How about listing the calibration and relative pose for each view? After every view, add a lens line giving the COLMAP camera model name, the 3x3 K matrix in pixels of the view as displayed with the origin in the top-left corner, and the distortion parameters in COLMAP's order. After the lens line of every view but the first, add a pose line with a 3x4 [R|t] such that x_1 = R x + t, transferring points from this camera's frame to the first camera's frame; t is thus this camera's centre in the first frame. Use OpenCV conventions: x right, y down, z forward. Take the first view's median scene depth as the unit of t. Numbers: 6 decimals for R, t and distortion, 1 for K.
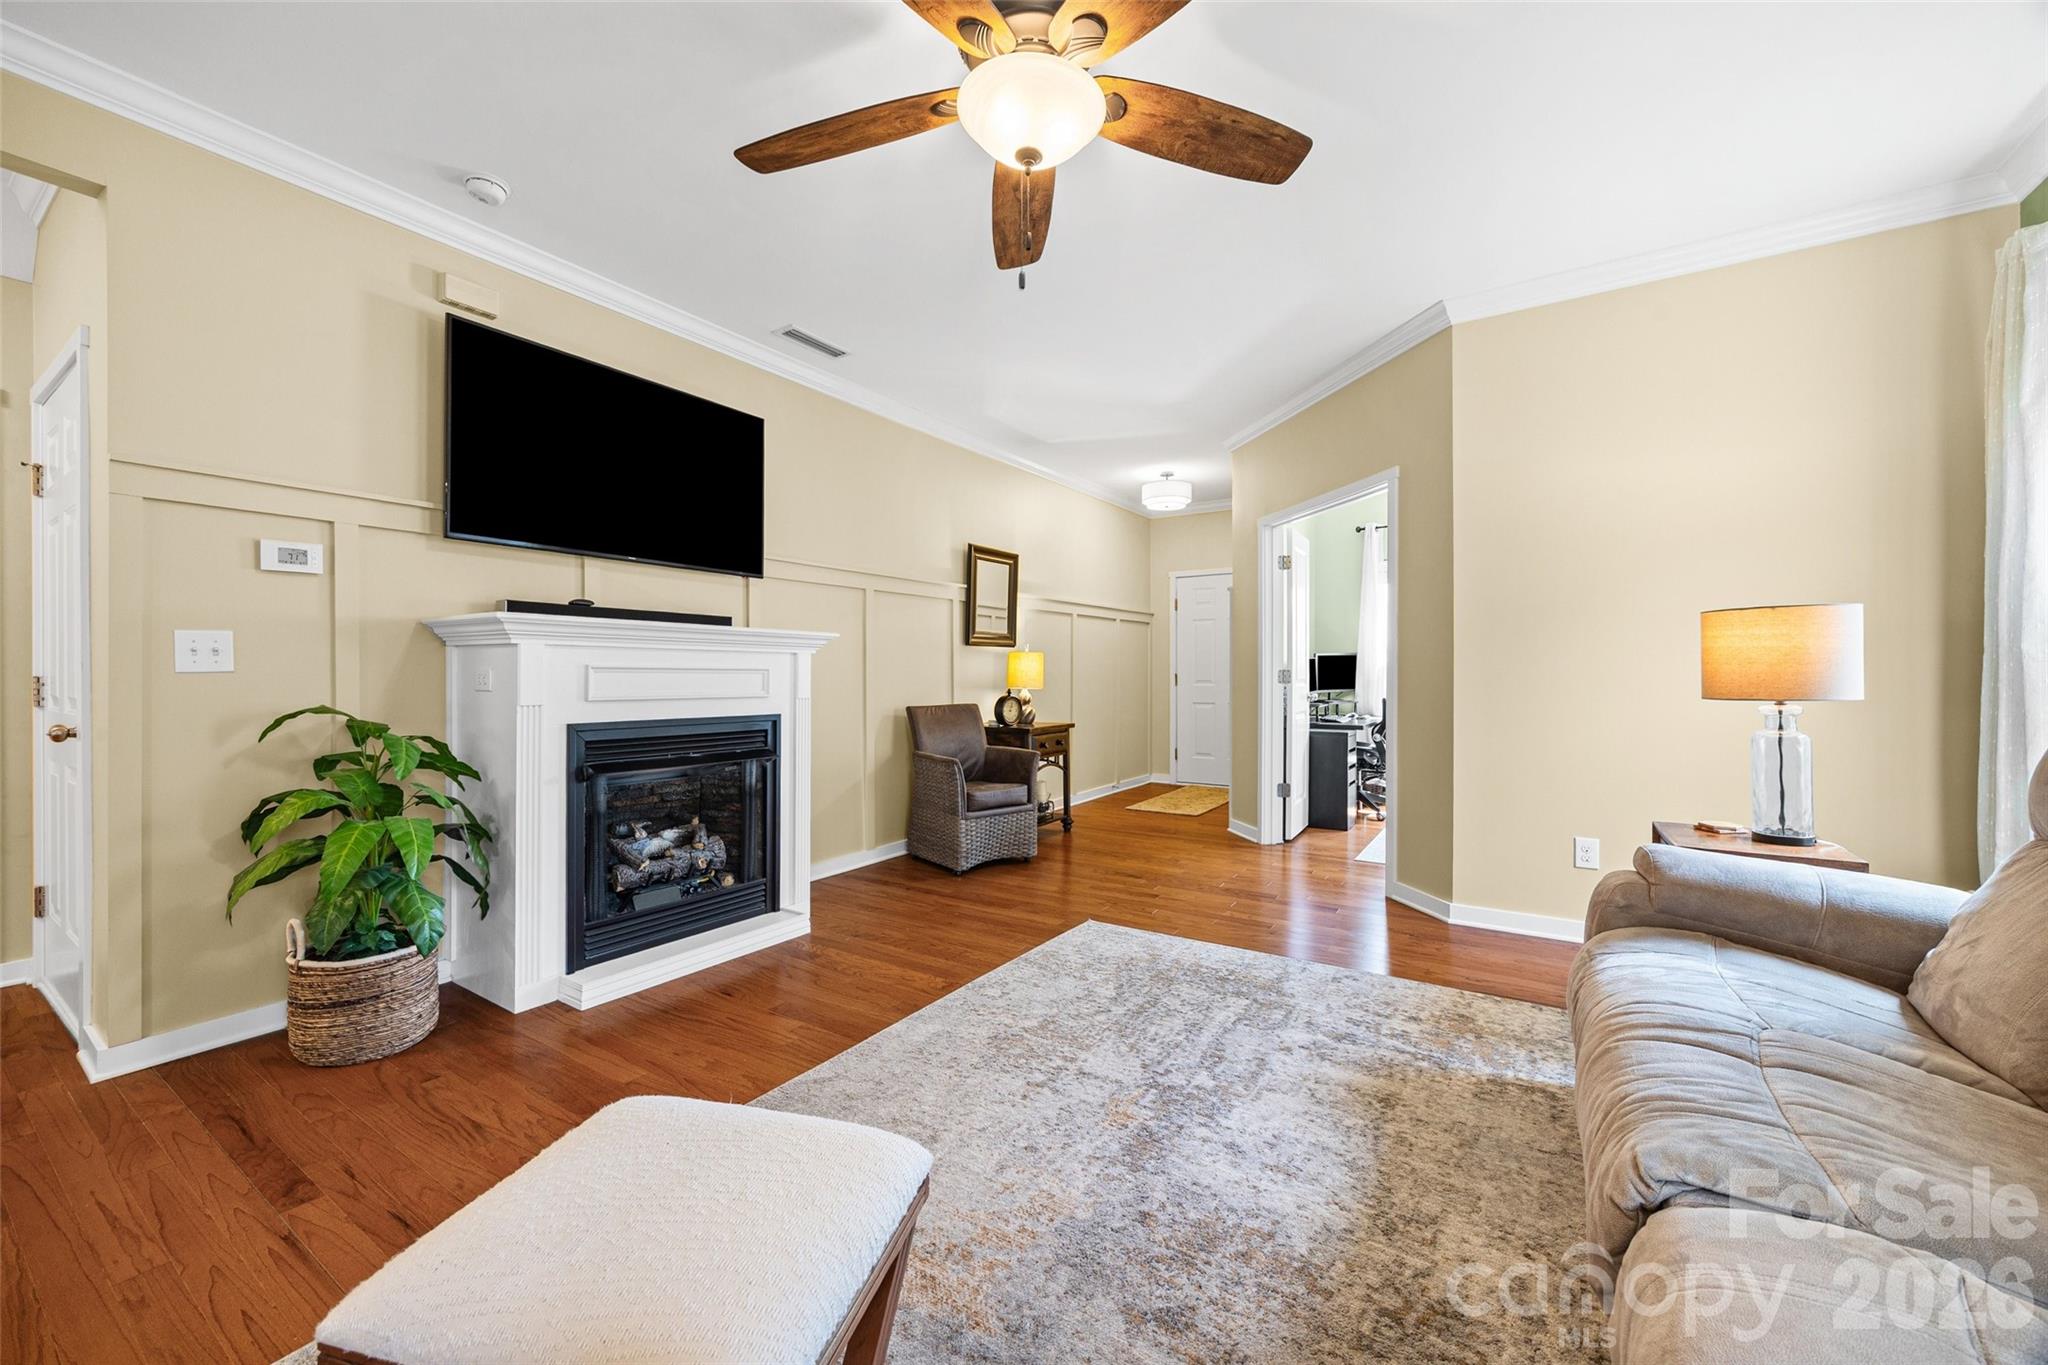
lens RADIAL K [[789.3, 0, 1006.3], [0, 789.3, 676.5], [0, 0, 1]] dist [-0.002066, -0.000020]
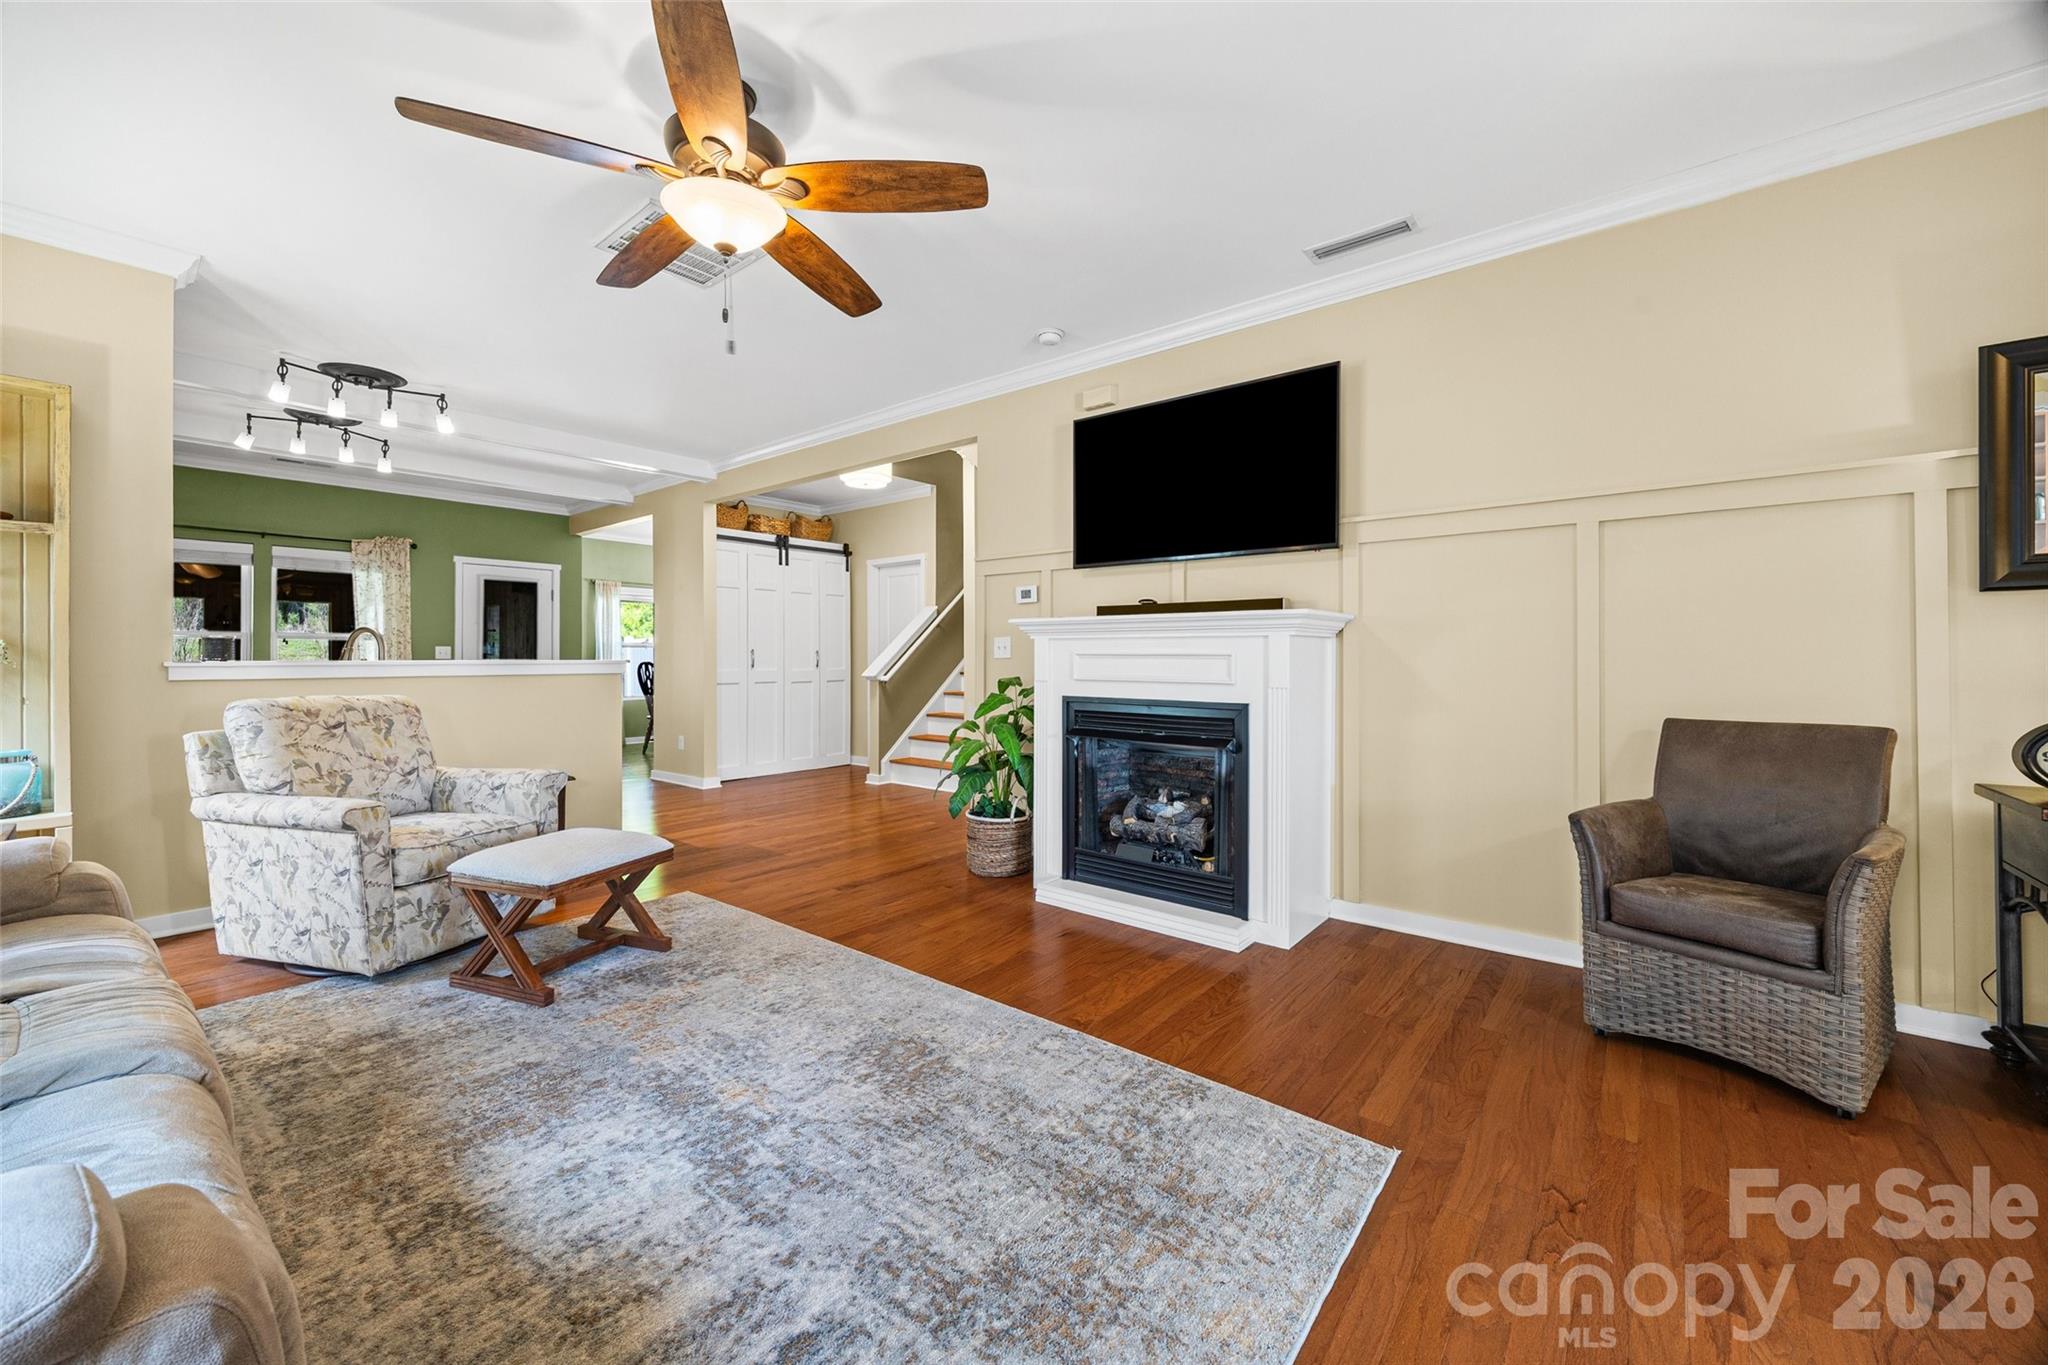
lens RADIAL K [[785.3, 0, 1019.3], [0, 785.3, 654.2], [0, 0, 1]] dist [-0.002287, -0.000463]
pose [[-0.092540, -0.006634, -0.995687, 0.817593], [-0.002383, 0.999976, -0.006441, -0.003438], [0.995706, 0.001777, -0.092553, 1.055083]]
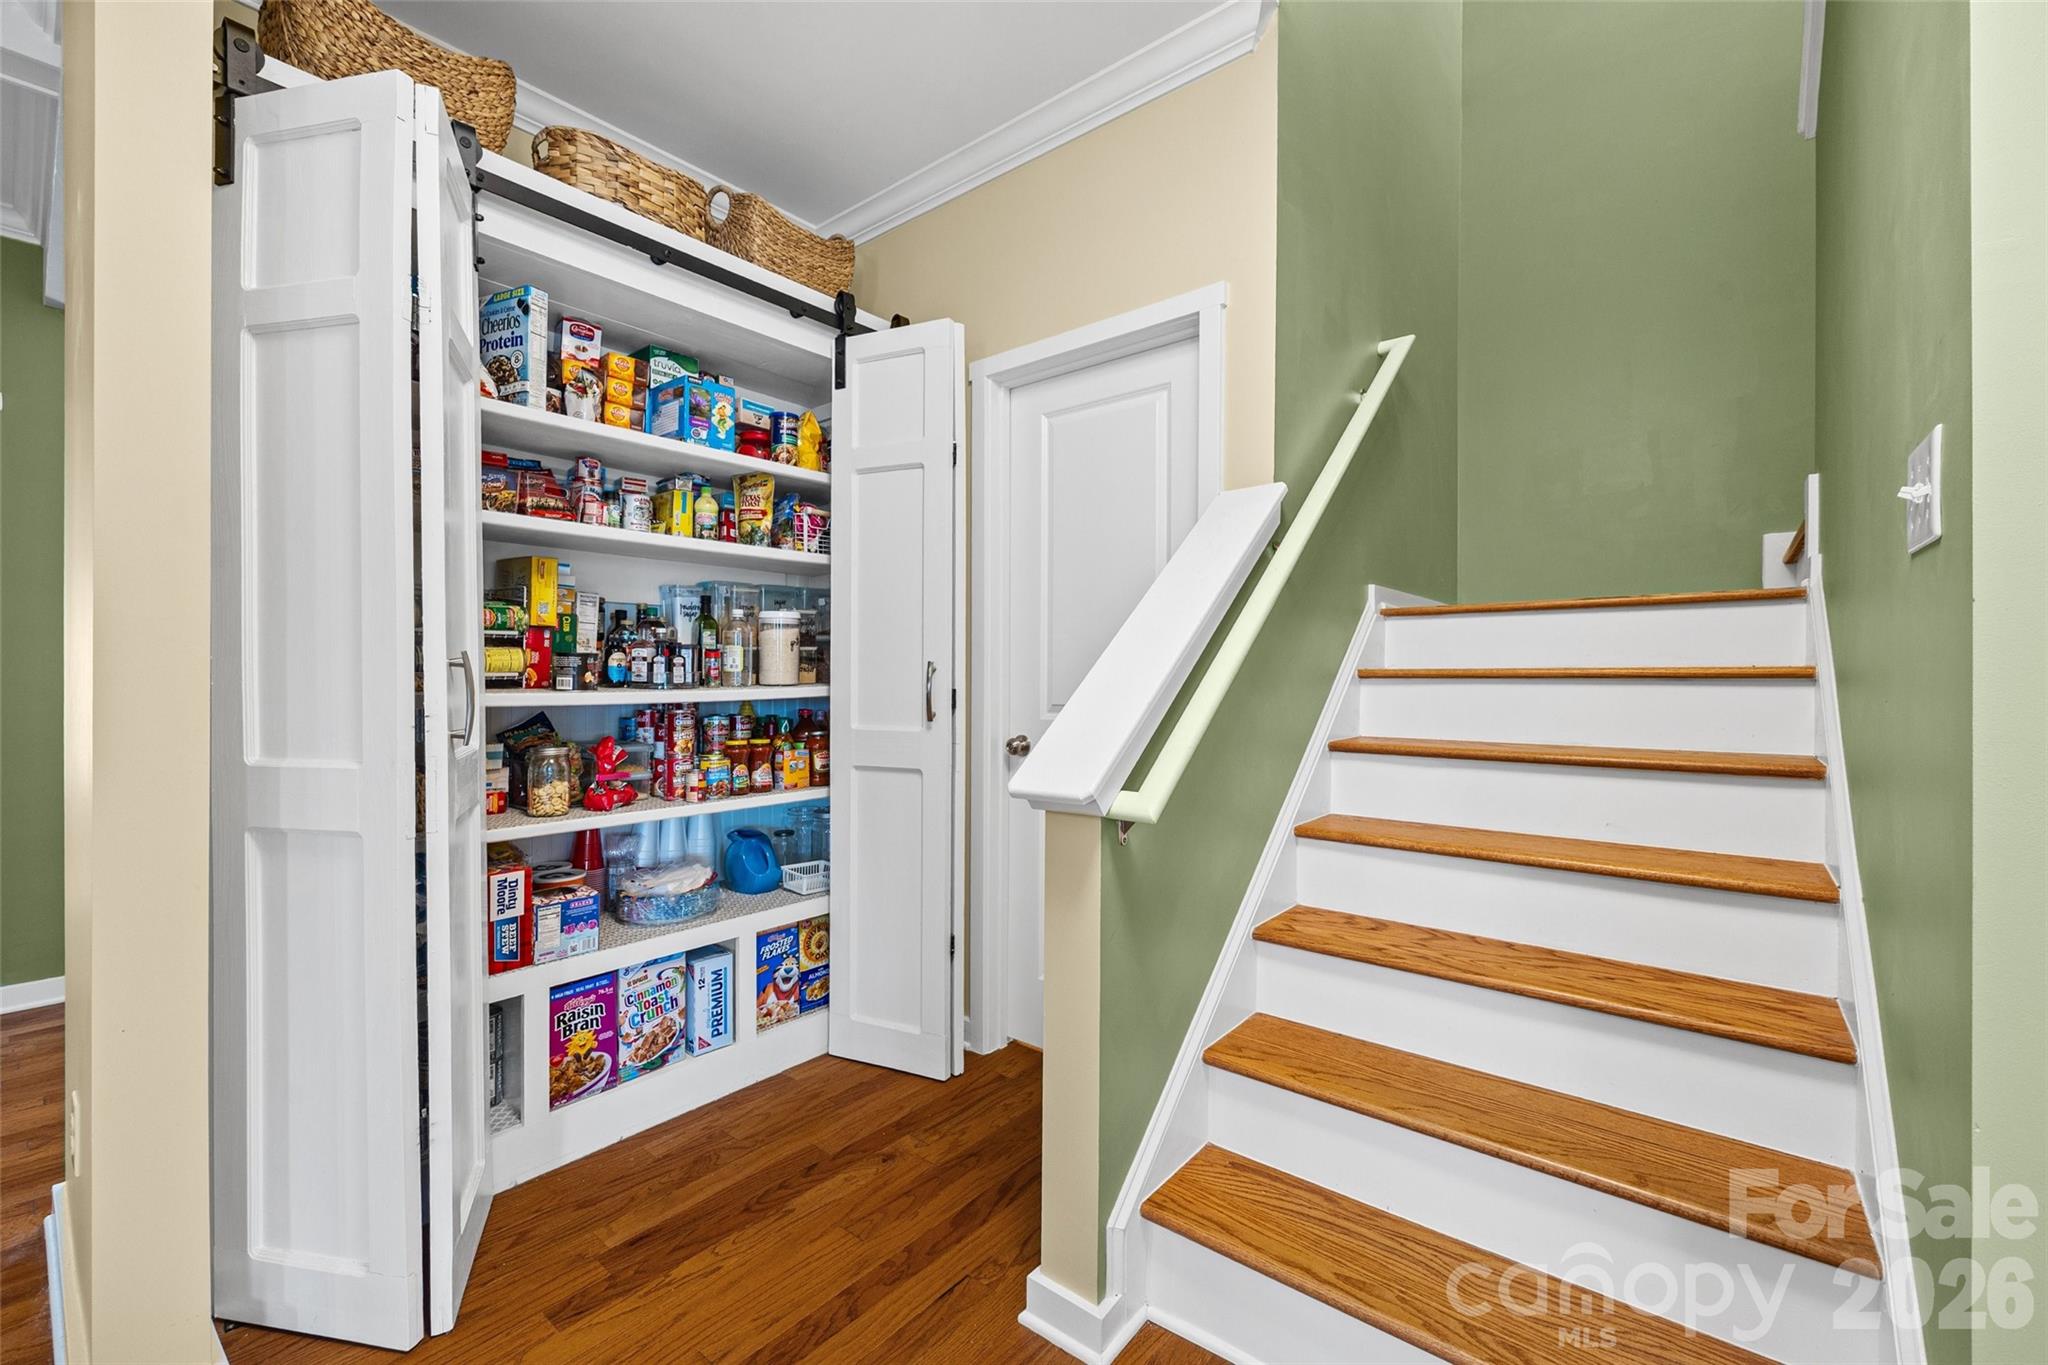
lens RADIAL K [[842.8, 0, 1029.4], [0, 842.8, 678.2], [0, 0, 1]] dist [-0.000927, -0.000023]
pose [[-0.090314, 0.005974, -0.995895, -1.190346], [-0.003789, 0.999973, 0.006342, -0.021938], [0.995906, 0.004346, -0.090289, 0.358881]]
